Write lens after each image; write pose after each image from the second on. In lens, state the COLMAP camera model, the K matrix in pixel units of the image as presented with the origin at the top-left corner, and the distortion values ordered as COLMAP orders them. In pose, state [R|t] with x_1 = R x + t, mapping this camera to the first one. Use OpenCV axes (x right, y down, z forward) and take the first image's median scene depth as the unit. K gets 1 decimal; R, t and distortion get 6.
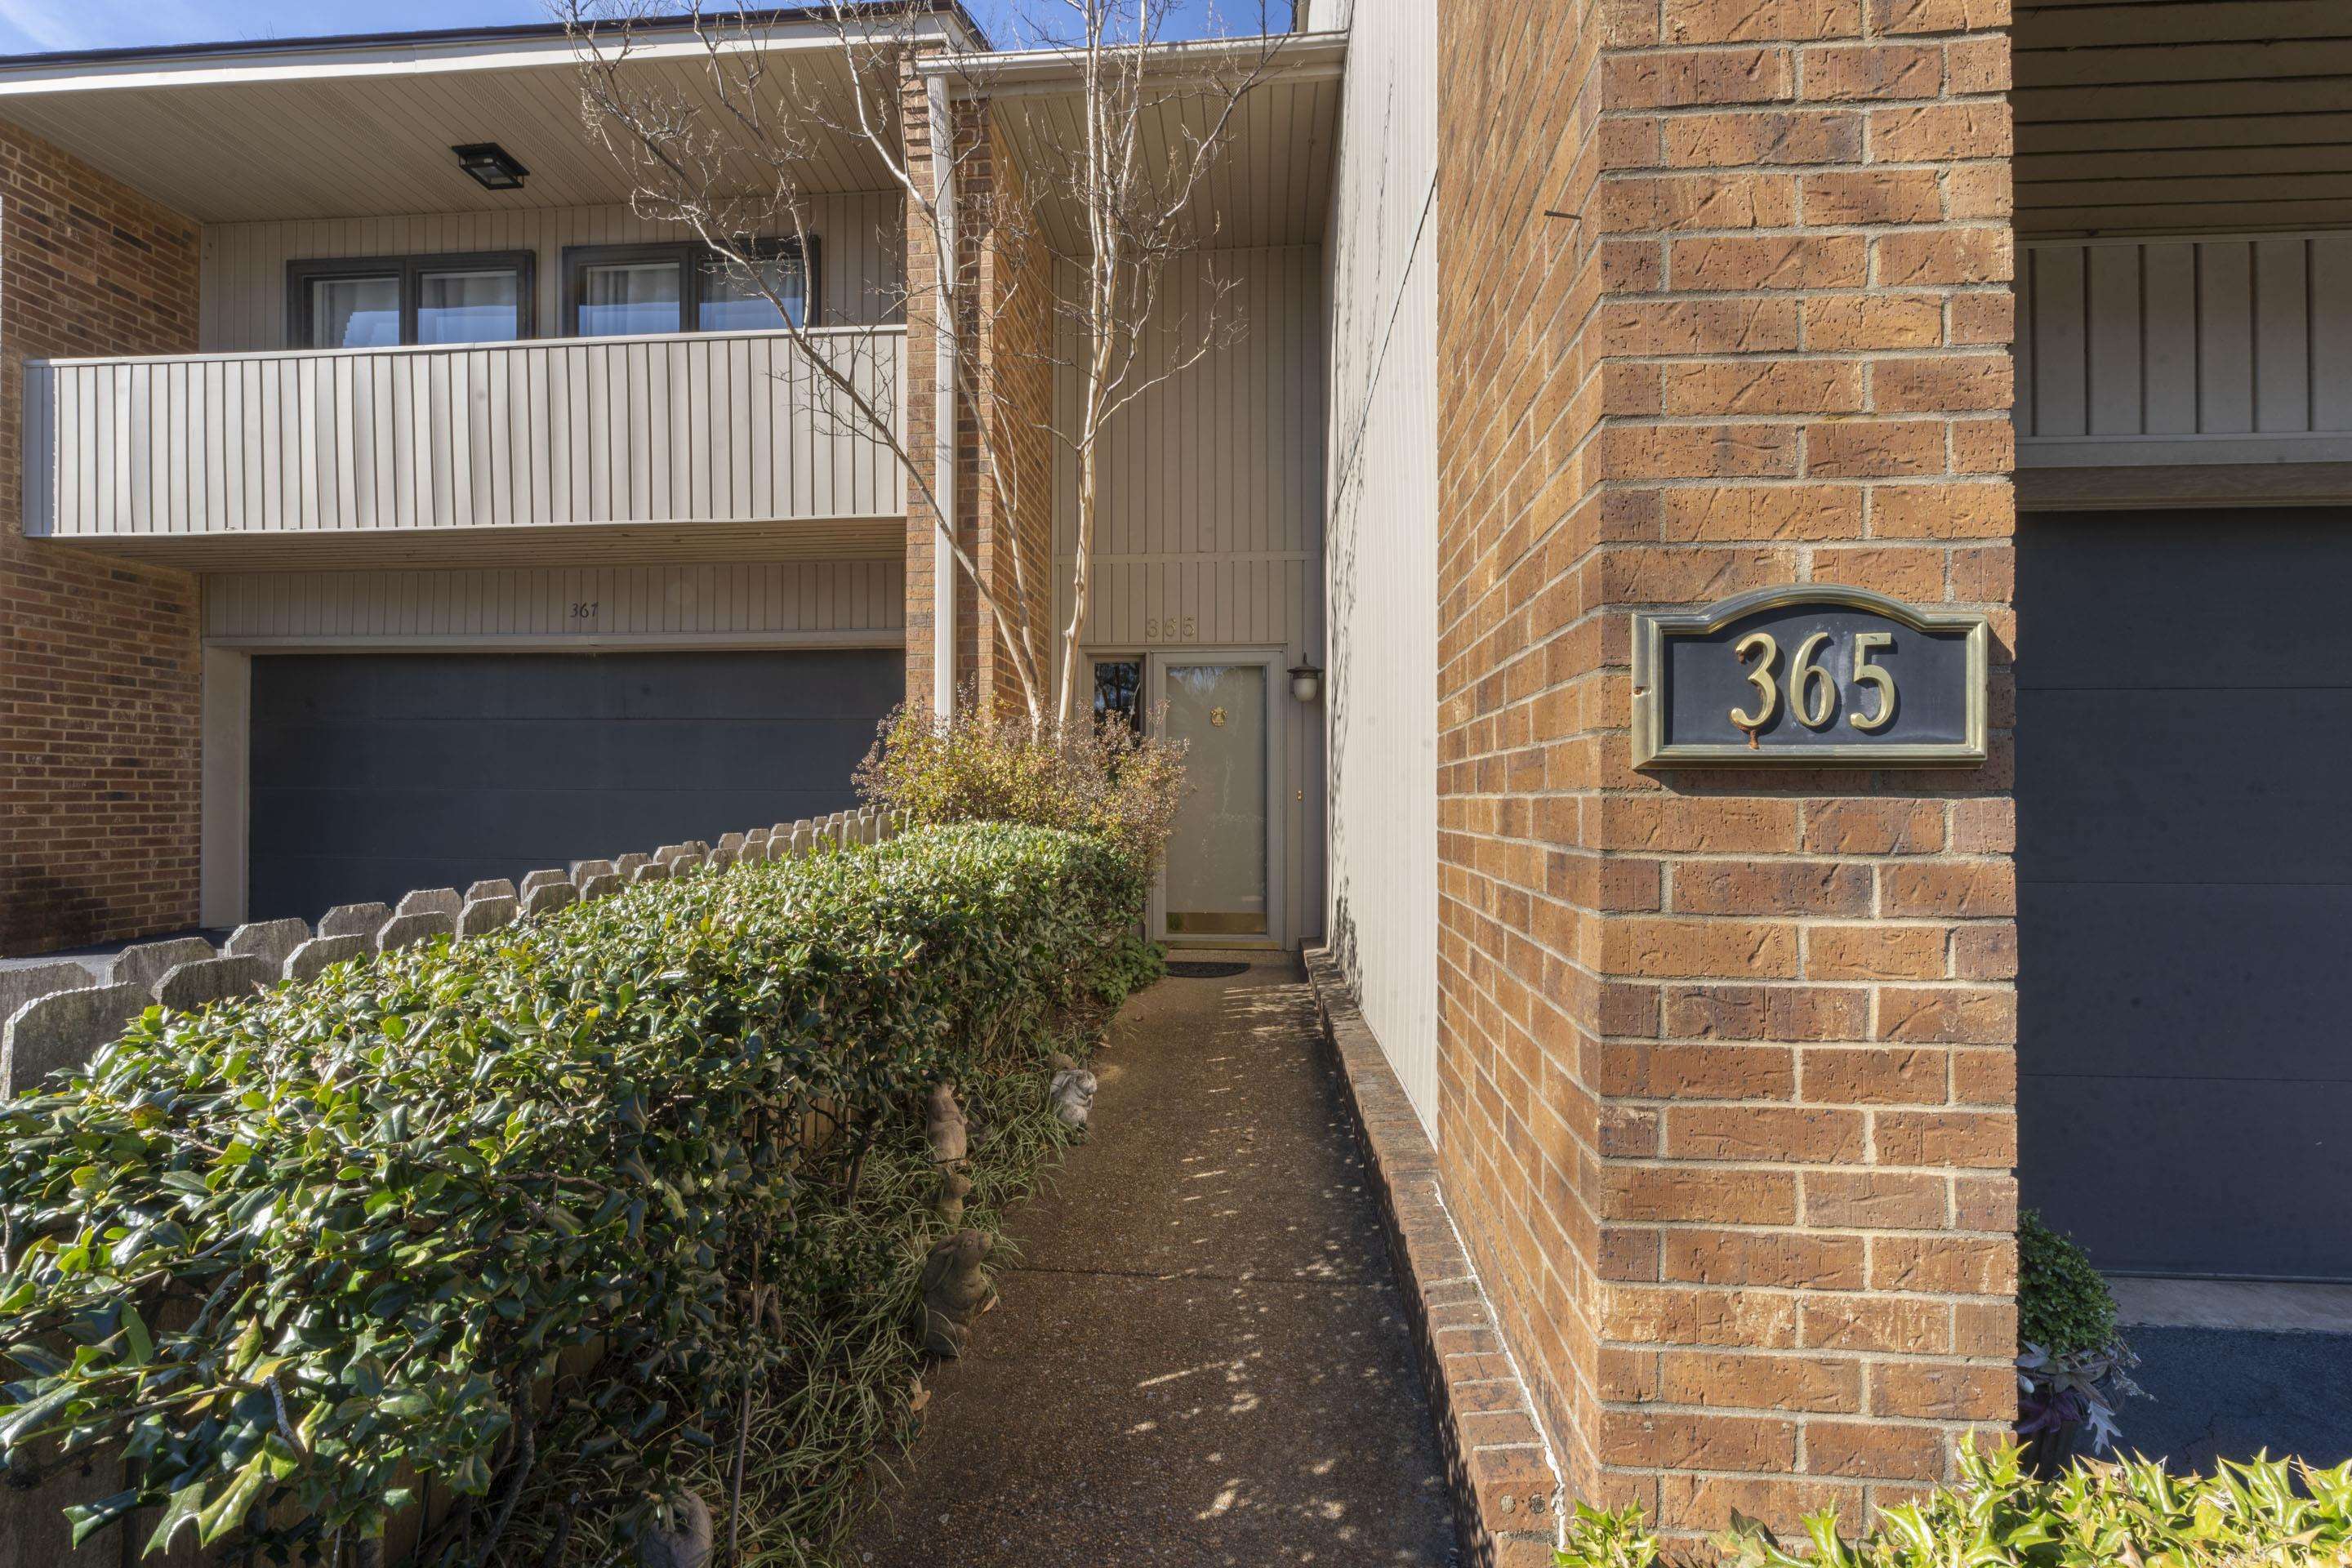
lens RADIAL K [[938.9, 0, 1179.8], [0, 938.9, 793.2], [0, 0, 1]] dist [-0.000352, -0.000439]
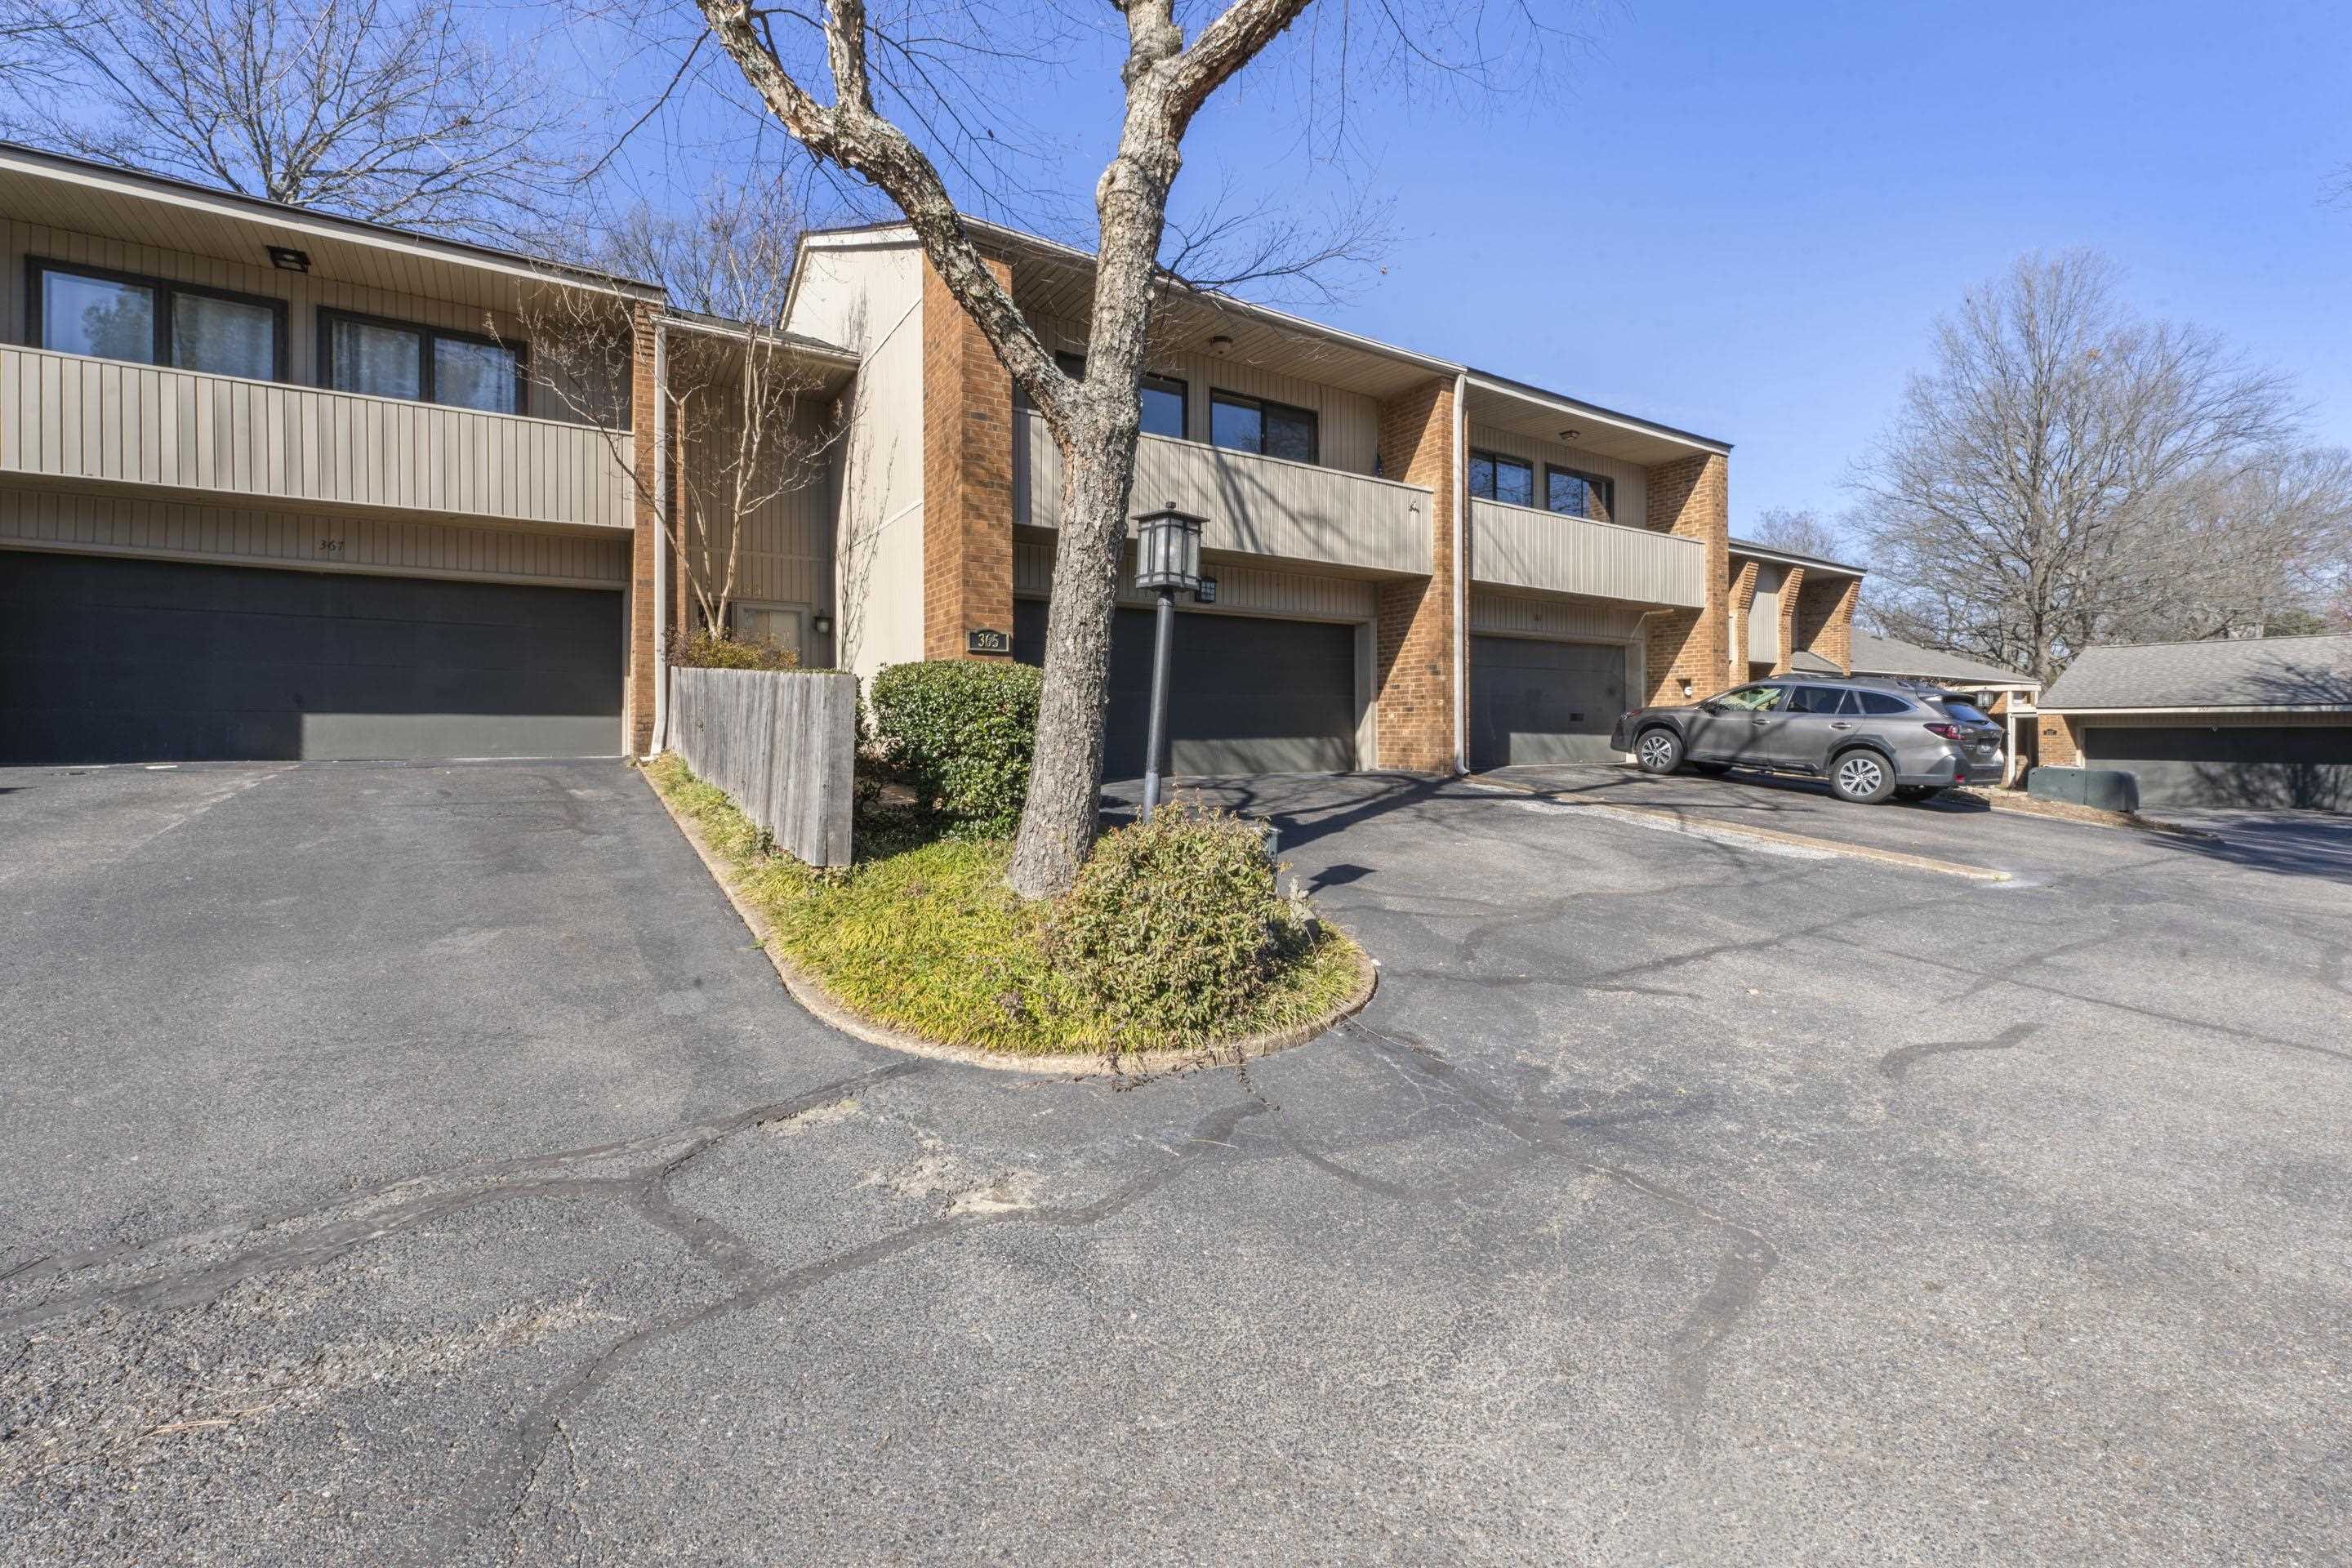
lens RADIAL K [[954.4, 0, 1185.8], [0, 954.4, 725.9], [0, 0, 1]] dist [-0.001894, -0.000087]
pose [[0.789811, -0.002559, 0.613345, -0.606432], [0.002640, 0.999996, 0.000772, 0.122926], [-0.613345, 0.001010, 0.789815, -1.315529]]
